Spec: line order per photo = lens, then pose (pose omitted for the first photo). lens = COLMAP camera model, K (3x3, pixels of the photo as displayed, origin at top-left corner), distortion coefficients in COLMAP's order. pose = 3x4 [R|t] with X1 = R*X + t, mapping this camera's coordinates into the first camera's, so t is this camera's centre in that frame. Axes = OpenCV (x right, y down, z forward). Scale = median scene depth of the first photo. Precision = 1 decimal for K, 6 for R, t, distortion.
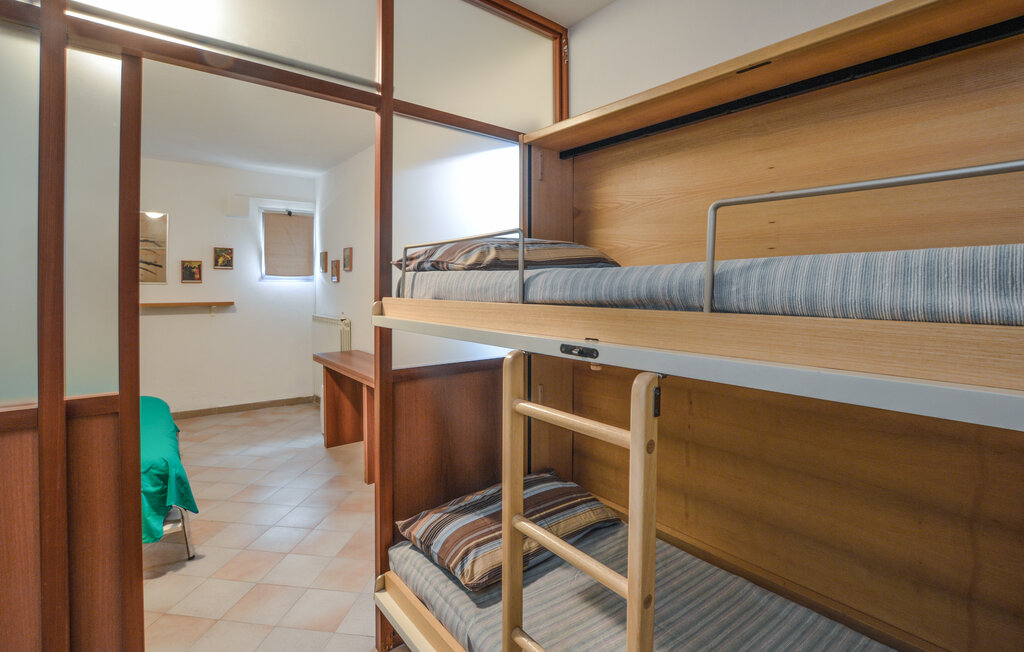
lens RADIAL K [[477.9, 0, 514.9], [0, 477.9, 291.9], [0, 0, 1]] dist [-0.001617, 0.000230]
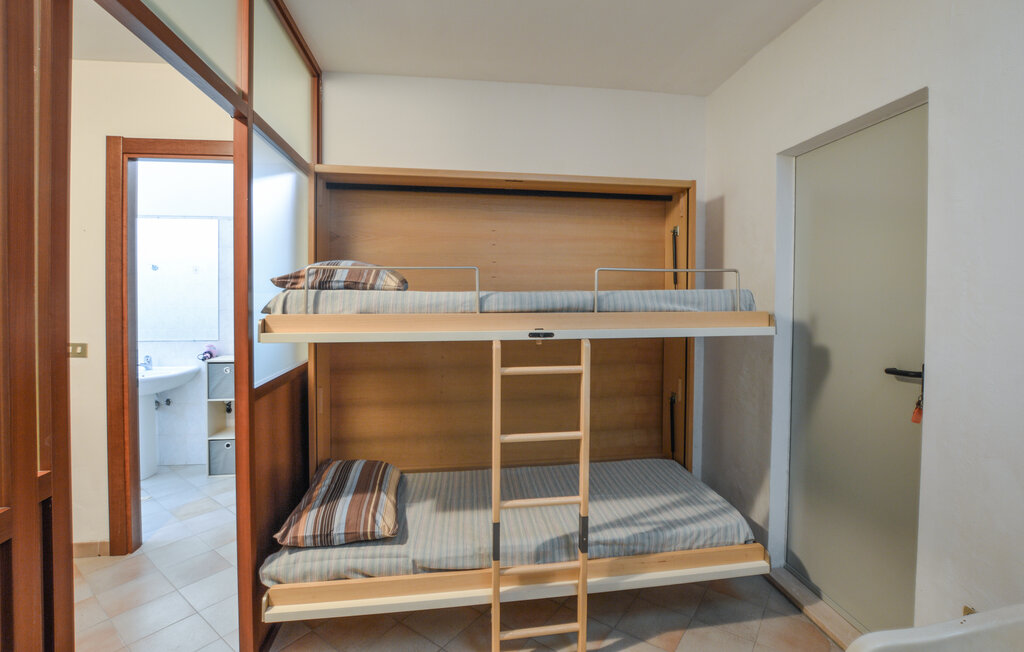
lens RADIAL K [[477.9, 0, 514.9], [0, 477.9, 291.9], [0, 0, 1]] dist [-0.001617, 0.000230]
pose [[0.505416, -0.006516, 0.862851, -1.336043], [0.010209, 0.999947, 0.001571, -0.049458], [-0.862816, 0.008015, 0.505455, 0.070986]]
